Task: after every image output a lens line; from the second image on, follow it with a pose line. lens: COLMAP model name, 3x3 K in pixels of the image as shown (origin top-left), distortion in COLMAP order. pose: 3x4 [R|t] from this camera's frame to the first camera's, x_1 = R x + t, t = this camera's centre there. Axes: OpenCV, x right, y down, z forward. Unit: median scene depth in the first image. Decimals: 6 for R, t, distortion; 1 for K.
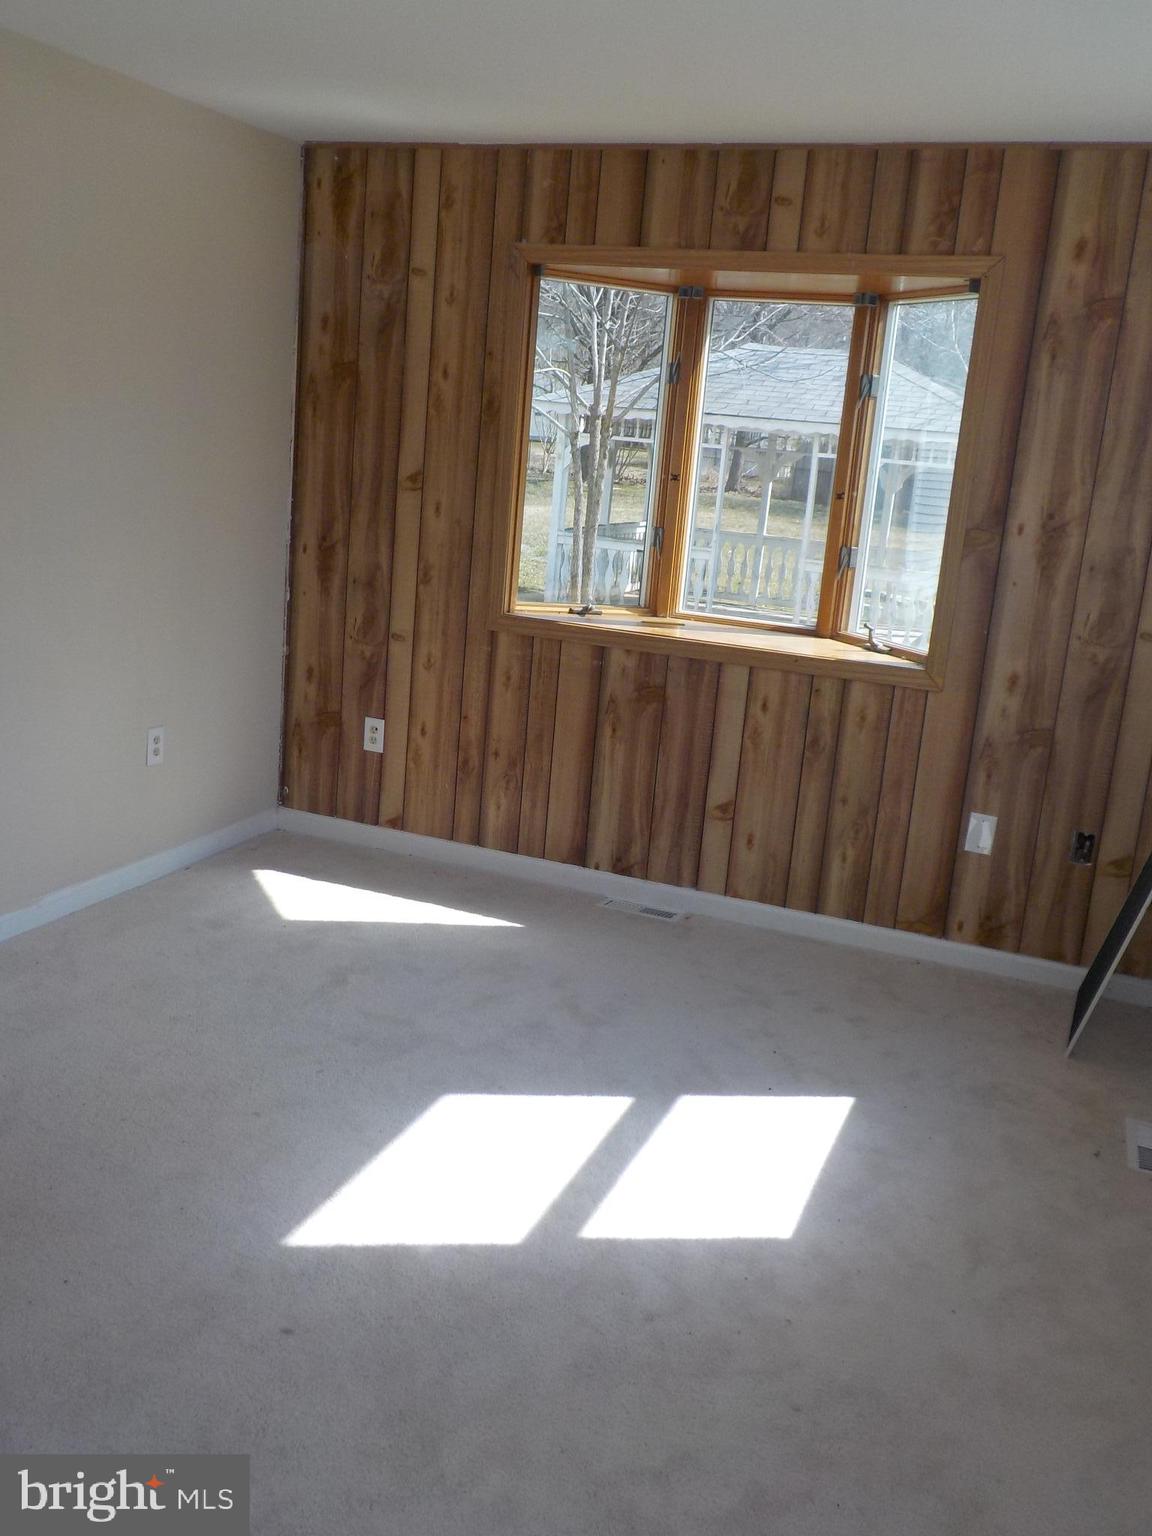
lens RADIAL K [[1398.7, 0, 572.6], [0, 1398.7, 744.7], [0, 0, 1]] dist [0.008135, -0.002080]
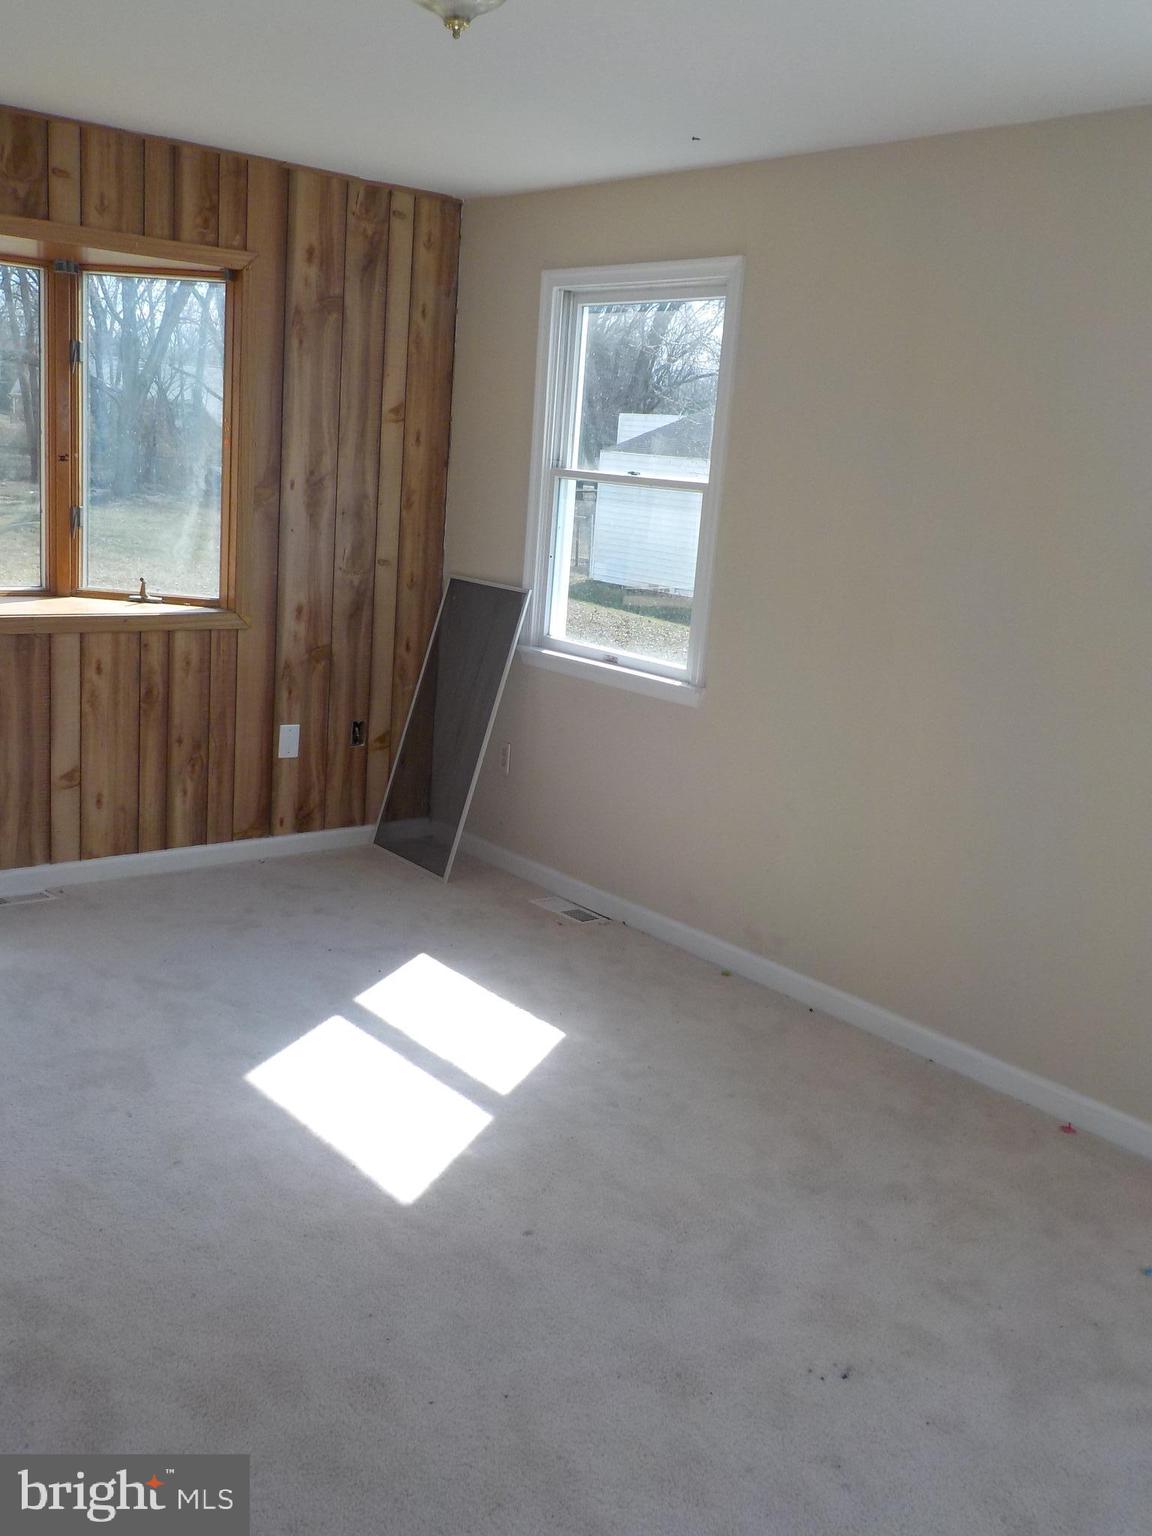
lens RADIAL K [[1351.7, 0, 575.2], [0, 1351.7, 740.1], [0, 0, 1]] dist [-0.006114, -0.015046]
pose [[0.495213, -0.217840, 0.841017, -0.569066], [0.156874, 0.974562, 0.160060, -0.085334], [-0.854491, 0.052670, 0.516789, 0.198610]]
